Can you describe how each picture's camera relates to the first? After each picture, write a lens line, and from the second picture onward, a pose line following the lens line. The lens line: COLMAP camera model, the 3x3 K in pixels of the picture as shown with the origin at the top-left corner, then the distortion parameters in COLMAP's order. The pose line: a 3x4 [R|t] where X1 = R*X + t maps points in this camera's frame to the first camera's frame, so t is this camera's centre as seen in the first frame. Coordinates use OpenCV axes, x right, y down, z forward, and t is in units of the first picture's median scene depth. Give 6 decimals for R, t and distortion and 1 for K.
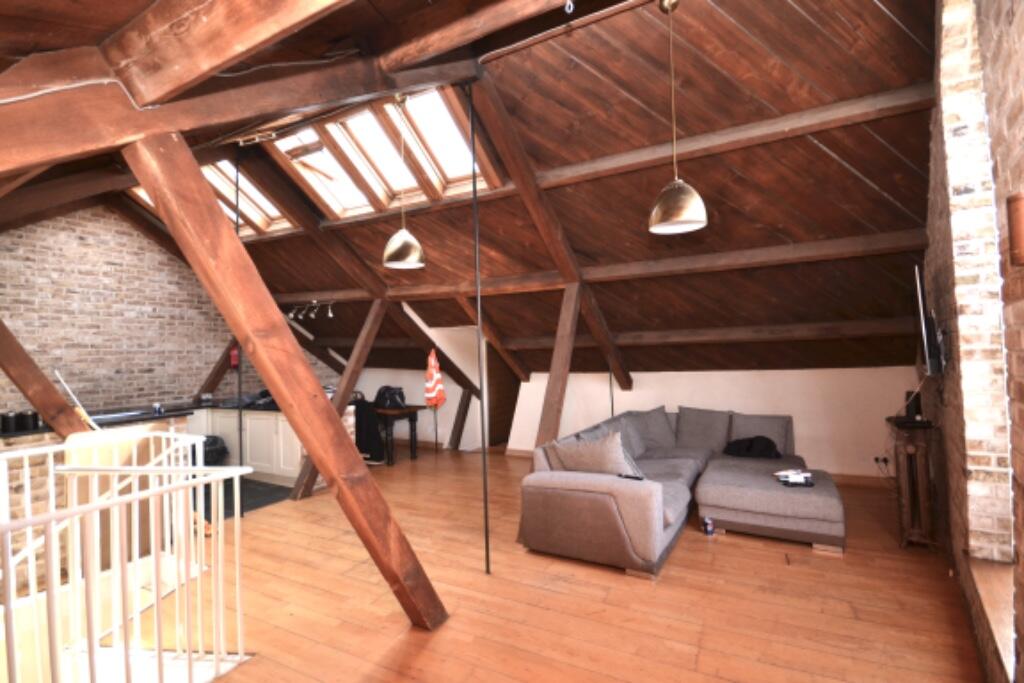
lens RADIAL K [[456.4, 0, 507.5], [0, 456.4, 339.9], [0, 0, 1]] dist [-0.002538, -0.003497]
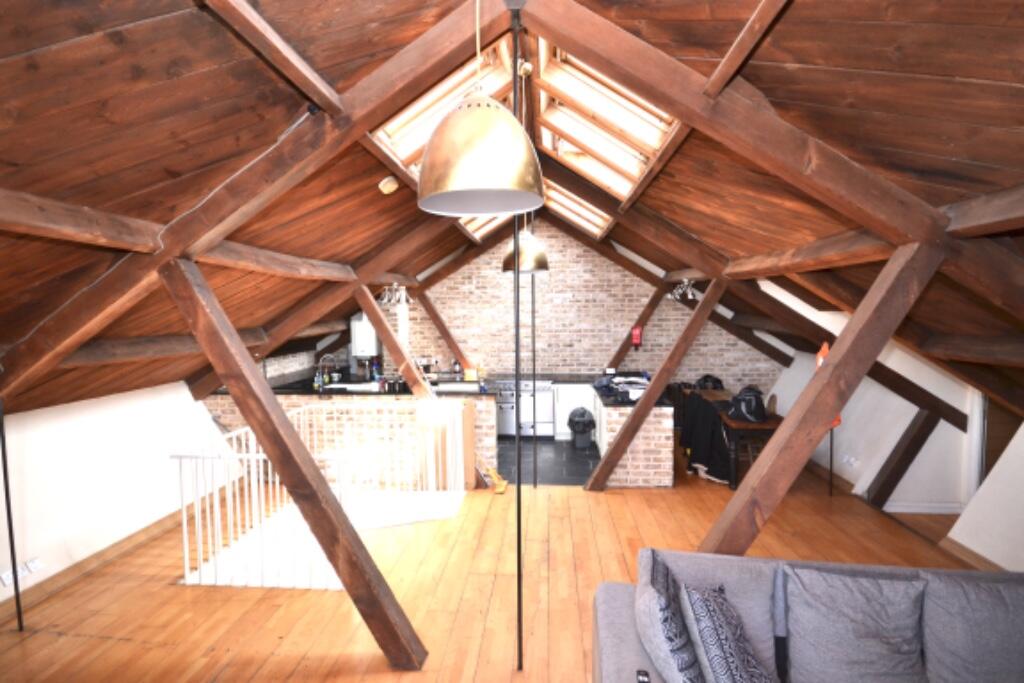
lens RADIAL K [[480.9, 0, 511.5], [0, 480.9, 340.5], [0, 0, 1]] dist [0.003406, 0.000000]
pose [[0.382331, 0.072415, -0.921184, 0.366376], [0.028258, 0.995542, 0.089988, -0.070535], [0.923593, -0.060436, 0.378580, 0.370192]]
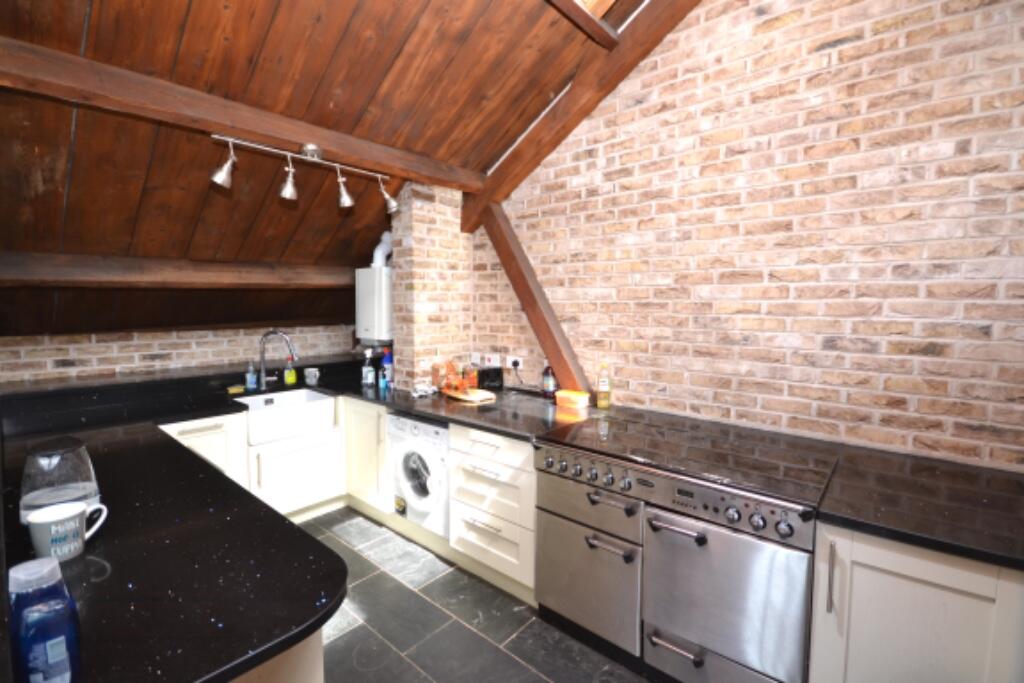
lens RADIAL K [[456.4, 0, 508.4], [0, 456.4, 341.2], [0, 0, 1]] dist [-0.002538, -0.003497]
pose [[-0.240540, 0.102103, -0.965254, -0.427634], [0.027993, 0.994768, 0.098249, 0.023714], [0.970236, -0.003388, -0.242139, 0.819316]]
